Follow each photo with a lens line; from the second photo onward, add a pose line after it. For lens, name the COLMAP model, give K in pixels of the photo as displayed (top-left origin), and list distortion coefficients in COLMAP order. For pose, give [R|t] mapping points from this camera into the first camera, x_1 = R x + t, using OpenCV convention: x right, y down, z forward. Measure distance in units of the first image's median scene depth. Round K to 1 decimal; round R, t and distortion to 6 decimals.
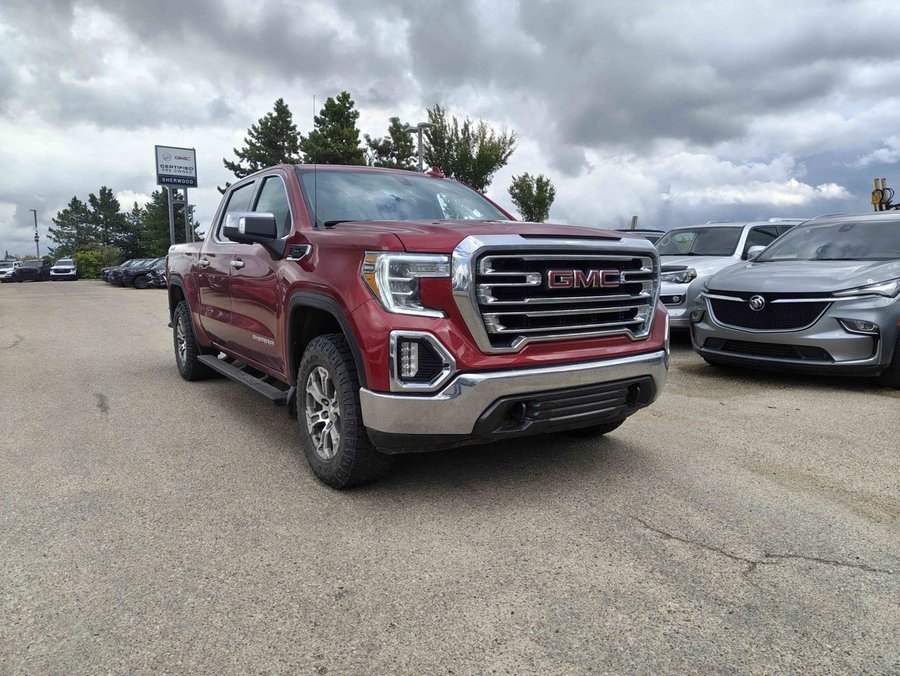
lens RADIAL K [[652.9, 0, 444.3], [0, 652.9, 342.7], [0, 0, 1]] dist [0.004198, 0.000385]
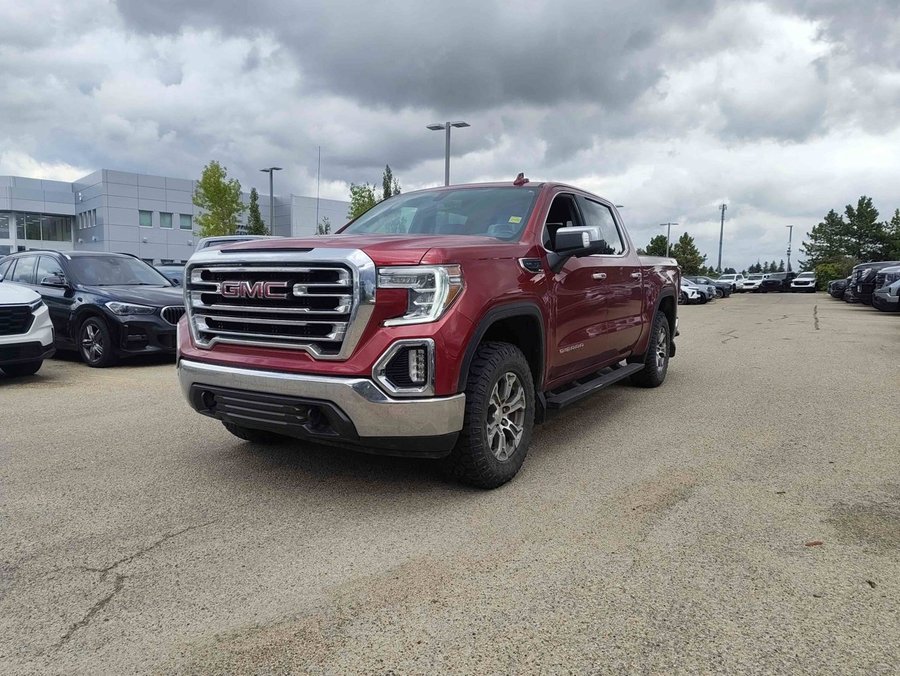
lens RADIAL K [[641.7, 0, 452.7], [0, 641.7, 339.1], [0, 0, 1]] dist [0.007001, -0.003921]
pose [[0.414047, 0.091406, -0.905654, 0.116787], [-0.112068, 0.992495, 0.048935, -0.009505], [0.903330, 0.081234, 0.421183, 0.077607]]
